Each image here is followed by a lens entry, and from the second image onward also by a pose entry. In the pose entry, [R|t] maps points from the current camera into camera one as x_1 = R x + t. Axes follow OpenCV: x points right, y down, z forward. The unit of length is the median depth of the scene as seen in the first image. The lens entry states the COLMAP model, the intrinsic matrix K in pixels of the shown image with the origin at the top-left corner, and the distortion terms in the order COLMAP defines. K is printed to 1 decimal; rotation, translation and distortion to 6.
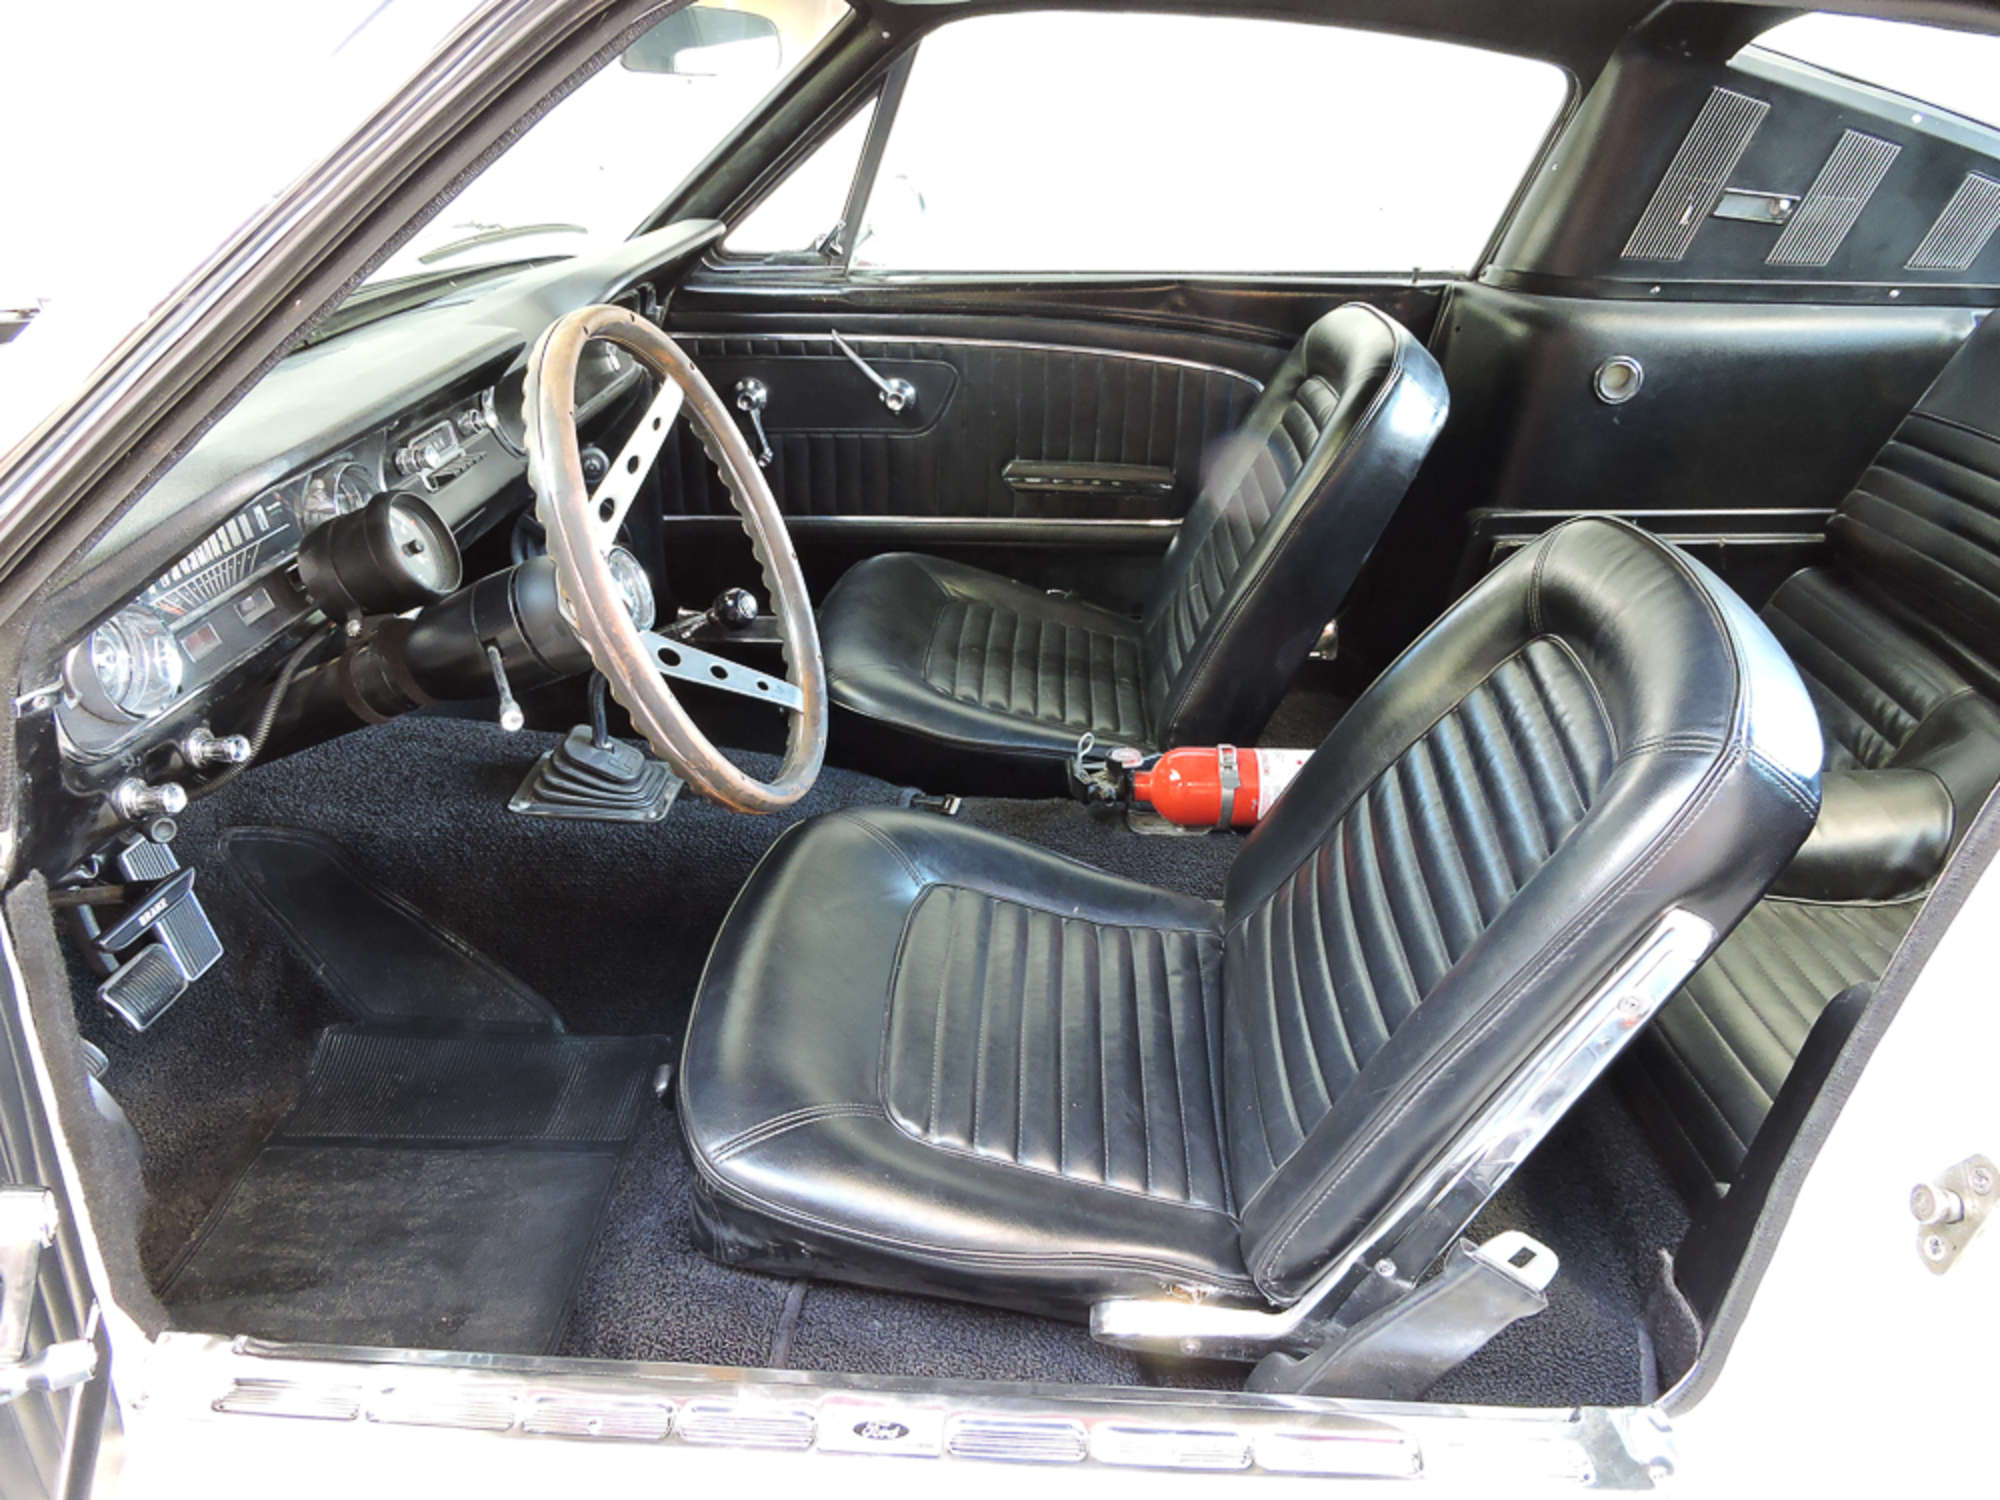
lens RADIAL K [[1444.6, 0, 1000.0], [0, 1444.6, 750.0], [0, 0, 1]] dist [0.009951, -0.007724]
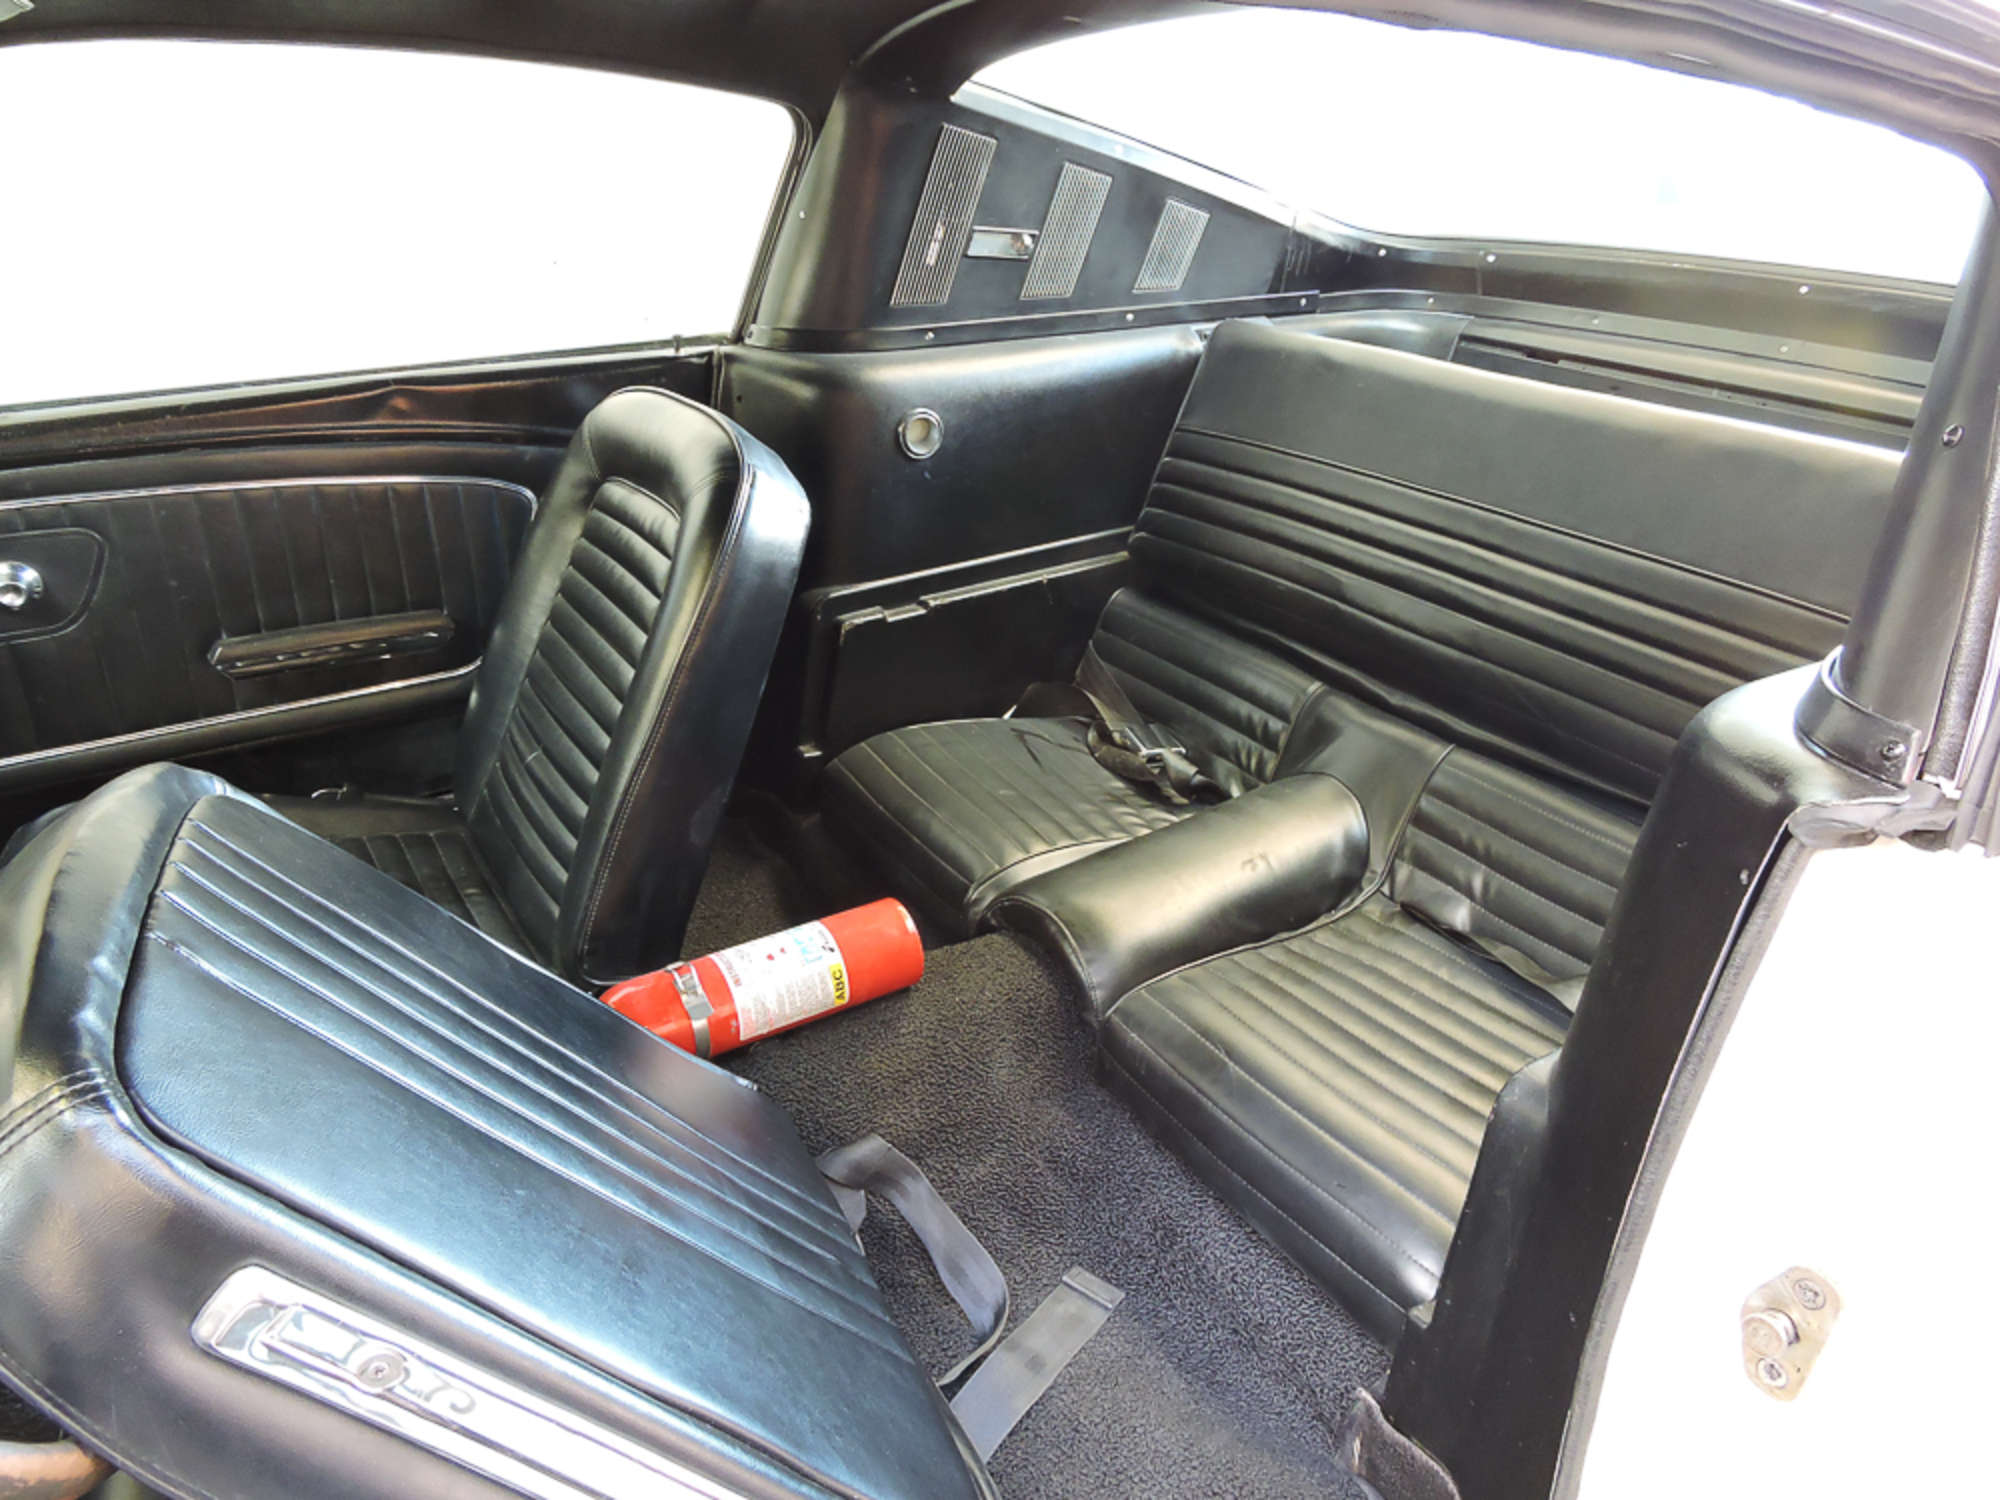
lens RADIAL K [[1444.6, 0, 1000.0], [0, 1444.6, 750.0], [0, 0, 1]] dist [0.009951, -0.007724]
pose [[0.823762, -0.246011, 0.510778, -0.062697], [0.253626, 0.965676, 0.056071, -0.099000], [-0.507040, 0.083358, 0.857882, 0.189320]]
